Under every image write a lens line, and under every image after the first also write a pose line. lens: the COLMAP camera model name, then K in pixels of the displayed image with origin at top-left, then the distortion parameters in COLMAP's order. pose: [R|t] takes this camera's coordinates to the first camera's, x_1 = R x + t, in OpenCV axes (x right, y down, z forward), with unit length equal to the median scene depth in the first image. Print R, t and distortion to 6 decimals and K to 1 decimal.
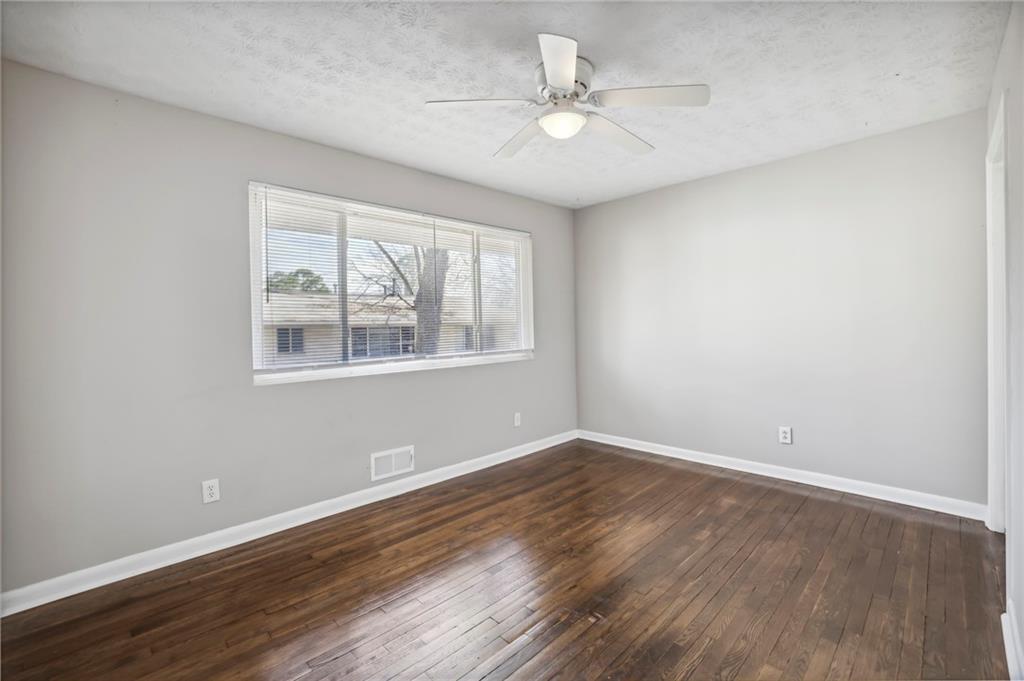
lens RADIAL K [[456.0, 0, 505.4], [0, 456.0, 321.5], [0, 0, 1]] dist [-0.045643, 0.016130]
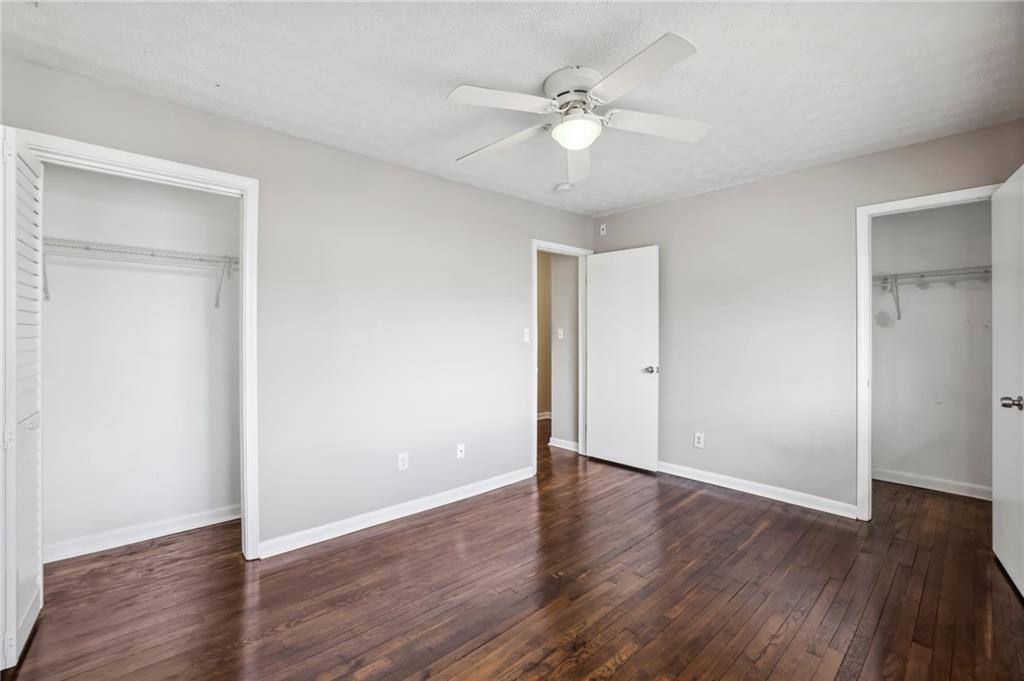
lens RADIAL K [[440.2, 0, 514.5], [0, 440.2, 331.3], [0, 0, 1]] dist [-0.051397, 0.013988]
pose [[-0.999754, 0.018876, 0.011679, 0.195931], [0.018814, 0.999809, -0.005357, -0.007840], [-0.011778, -0.005136, -0.999917, 1.468166]]
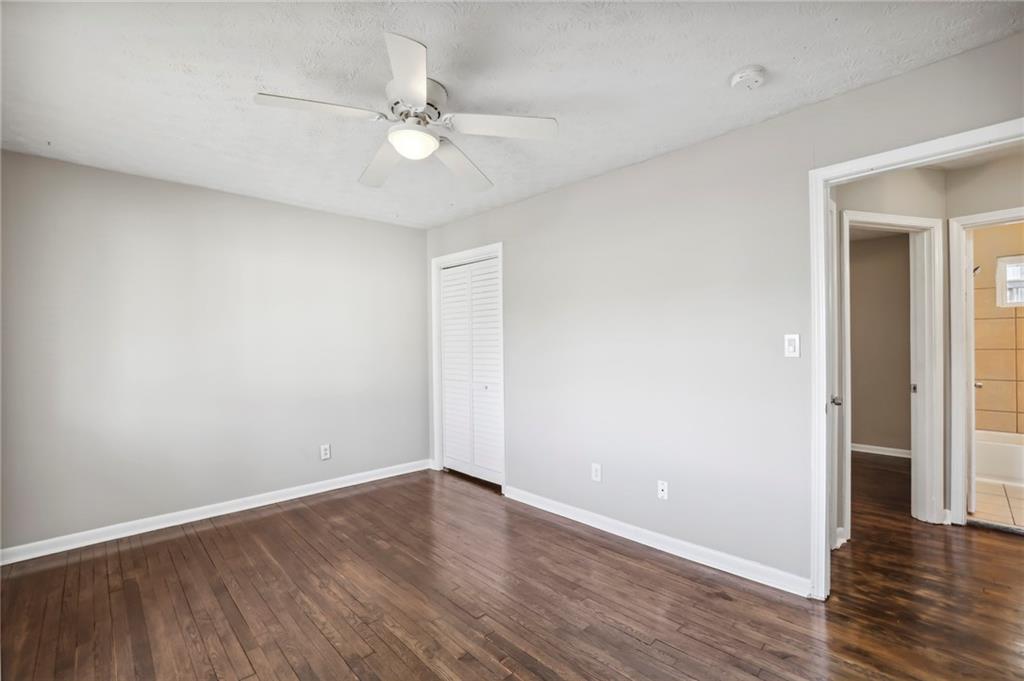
lens RADIAL K [[453.5, 0, 513.3], [0, 453.5, 346.5], [0, 0, 1]] dist [-0.042431, 0.016097]
pose [[-0.009376, 0.012465, 0.999878, -0.608069], [0.009231, 0.999881, -0.012379, 0.005333], [-0.999913, 0.009113, -0.009490, 0.618867]]
